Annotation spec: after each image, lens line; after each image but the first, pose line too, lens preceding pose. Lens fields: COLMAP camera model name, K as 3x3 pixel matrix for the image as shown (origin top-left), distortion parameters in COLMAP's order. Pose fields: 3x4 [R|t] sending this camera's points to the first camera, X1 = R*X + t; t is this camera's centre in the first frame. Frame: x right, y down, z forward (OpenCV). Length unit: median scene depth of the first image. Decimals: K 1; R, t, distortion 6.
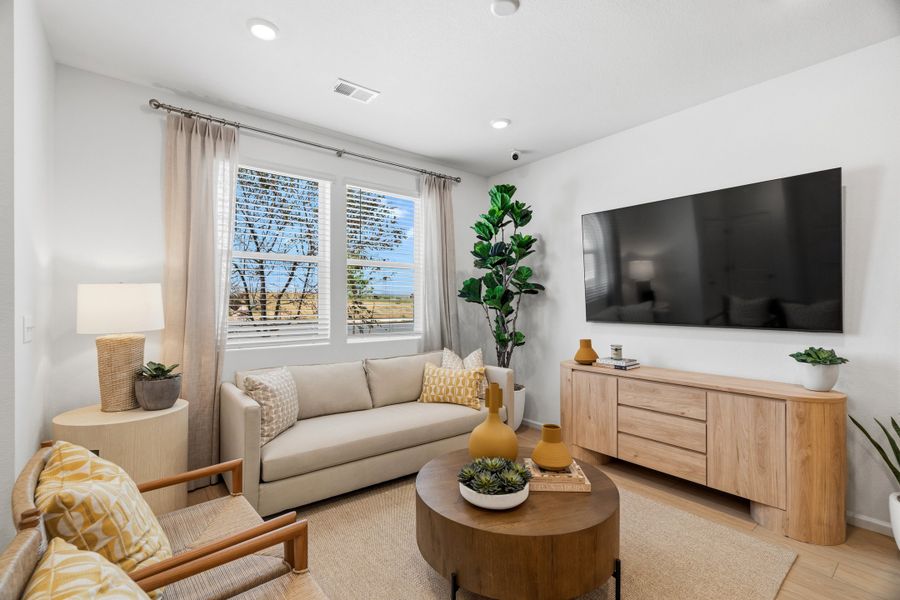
lens RADIAL K [[411.0, 0, 445.7], [0, 411.0, 301.9], [0, 0, 1]] dist [0.001942, 0.002389]
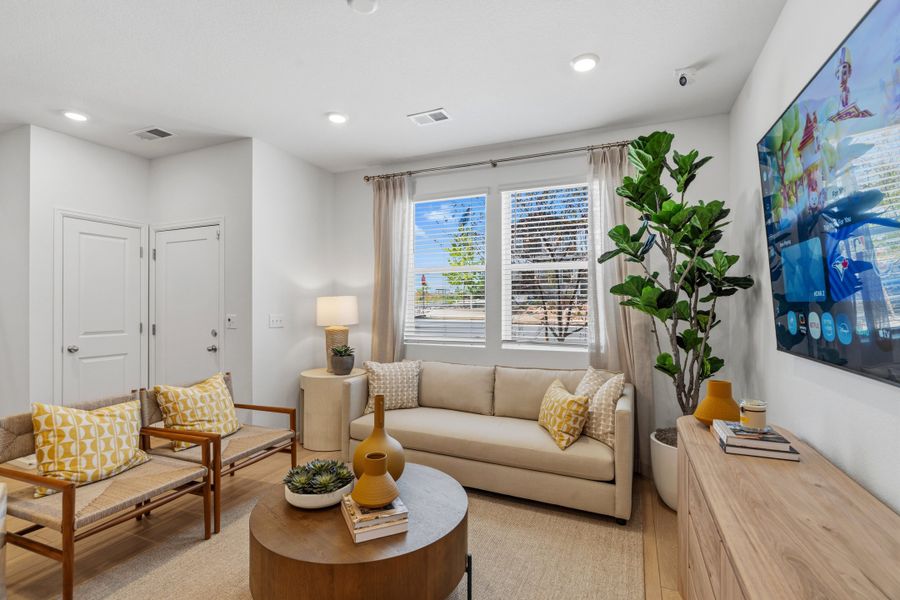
lens RADIAL K [[418.4, 0, 444.4], [0, 418.4, 303.1], [0, 0, 1]] dist [-0.003338, 0.001168]
pose [[0.461189, -0.003063, -0.887296, 0.698334], [-0.000272, 0.999994, -0.003593, -0.008037], [0.887302, 0.001898, 0.461186, 0.459169]]
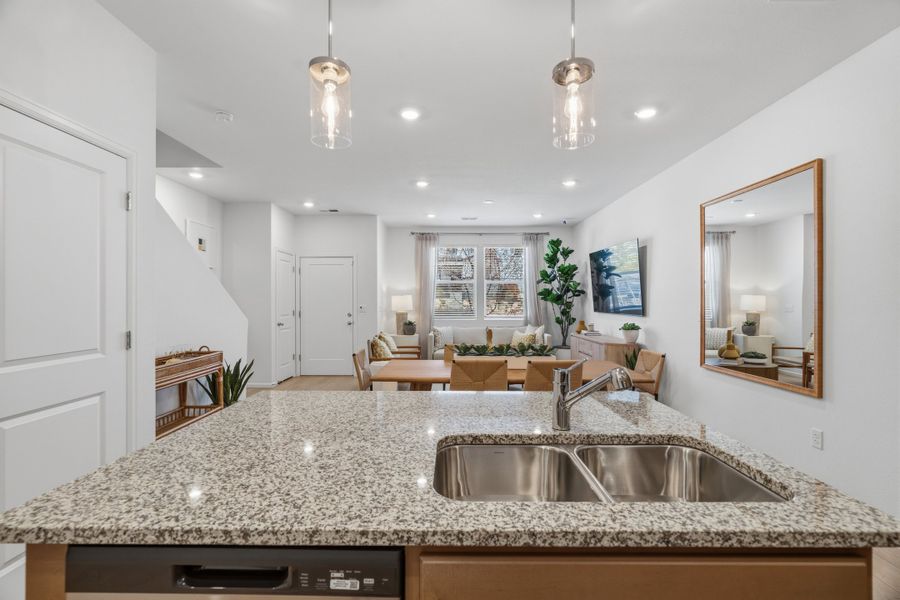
lens RADIAL K [[411.0, 0, 451.5], [0, 411.0, 301.5], [0, 0, 1]] dist [0.001942, 0.002389]
pose [[0.777866, 0.001167, -0.628429, 1.144670], [0.001525, 0.999992, 0.003745, -0.006205], [0.628428, -0.003872, 0.777858, -0.933879]]
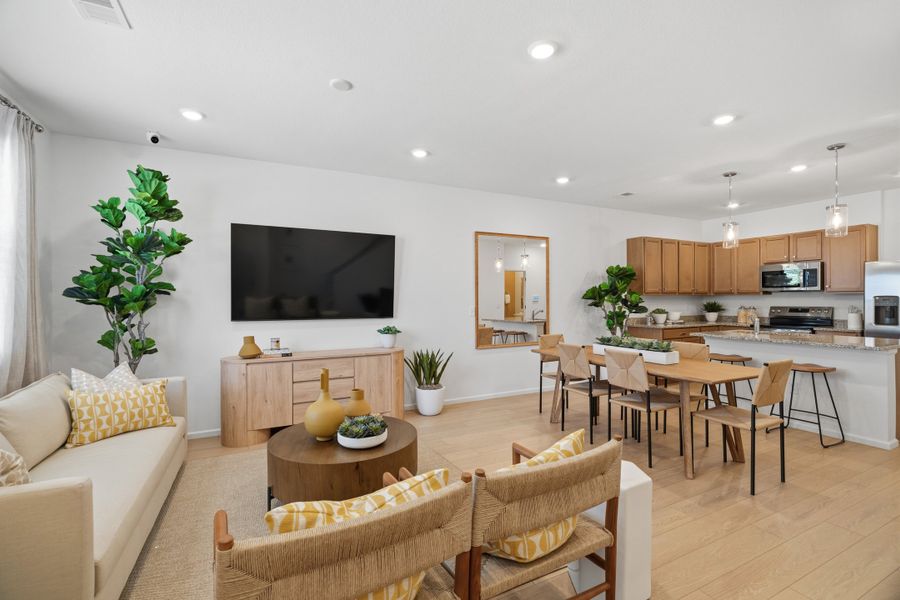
lens RADIAL K [[411.0, 0, 451.1], [0, 411.0, 299.0], [0, 0, 1]] dist [0.001942, 0.002389]
pose [[0.193383, 0.000546, 0.981123, -0.702031], [0.001649, 0.999998, -0.000881, -0.009953], [-0.981122, 0.001789, 0.193382, 0.251196]]
